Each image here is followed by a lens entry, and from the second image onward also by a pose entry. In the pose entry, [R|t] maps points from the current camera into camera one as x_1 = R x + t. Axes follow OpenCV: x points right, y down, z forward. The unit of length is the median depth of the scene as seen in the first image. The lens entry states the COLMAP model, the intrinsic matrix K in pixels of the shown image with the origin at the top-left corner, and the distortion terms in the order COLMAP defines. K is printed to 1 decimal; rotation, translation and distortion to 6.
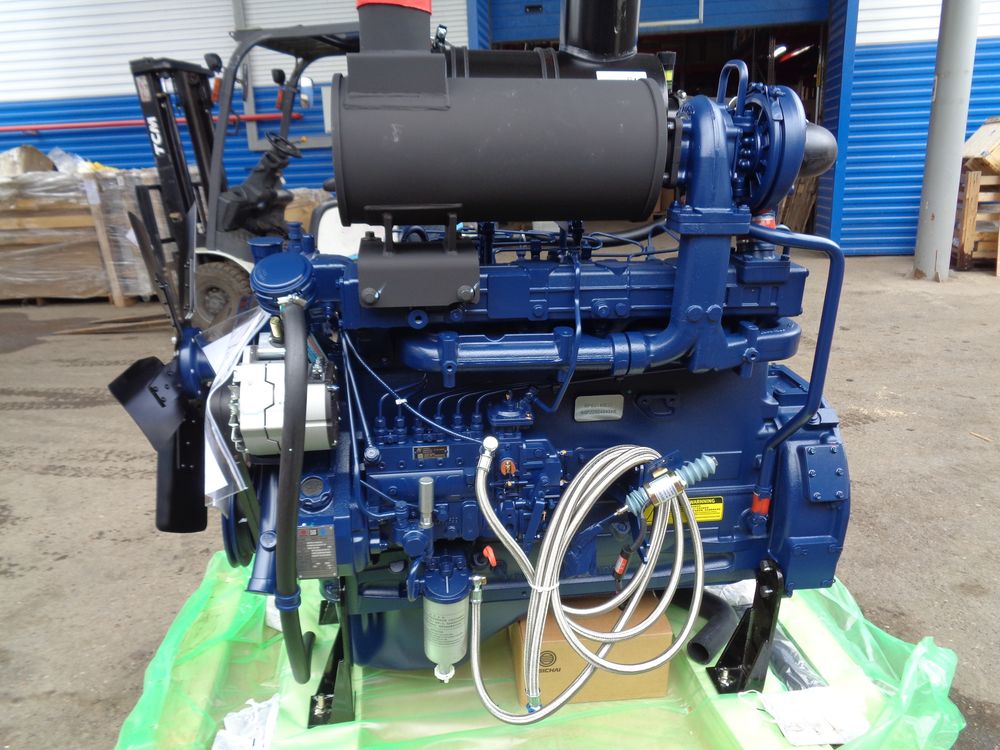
lens RADIAL K [[765.6, 0, 499.3], [0, 765.6, 391.2], [0, 0, 1]] dist [-0.025230, 0.000241]
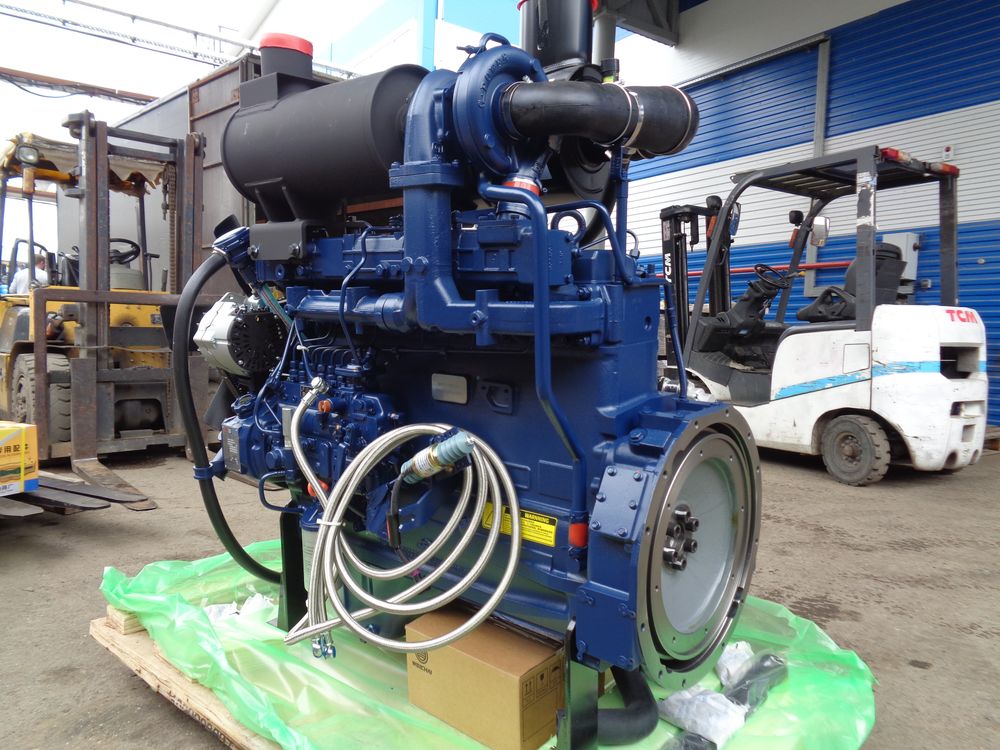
lens RADIAL K [[758.0, 0, 500.8], [0, 758.0, 380.2], [0, 0, 1]] dist [0.005644, 0.009730]
pose [[0.670525, 0.095805, -0.735675, 0.923490], [-0.264791, 0.957220, -0.116685, 0.111877], [0.693024, 0.273041, 0.667208, 0.363669]]
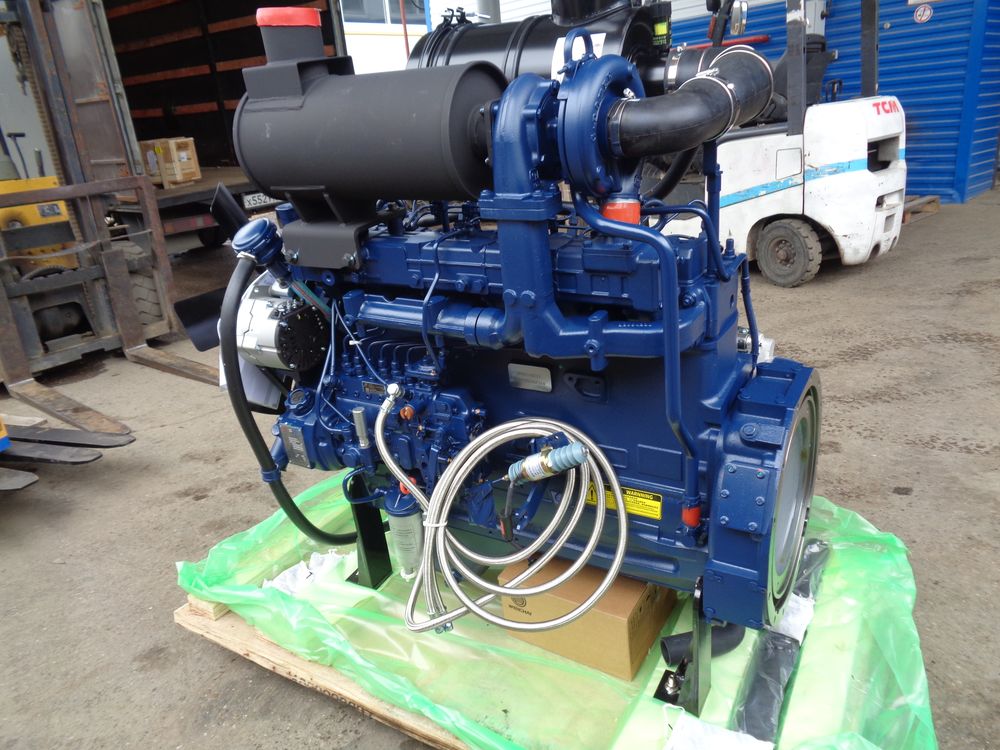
lens RADIAL K [[758.0, 0, 500.8], [0, 758.0, 380.2], [0, 0, 1]] dist [0.005644, 0.009730]
pose [[0.779444, 0.173782, -0.601886, 0.714311], [-0.122431, 0.984485, 0.125700, -0.097732], [0.614392, -0.024286, 0.788627, 0.168545]]
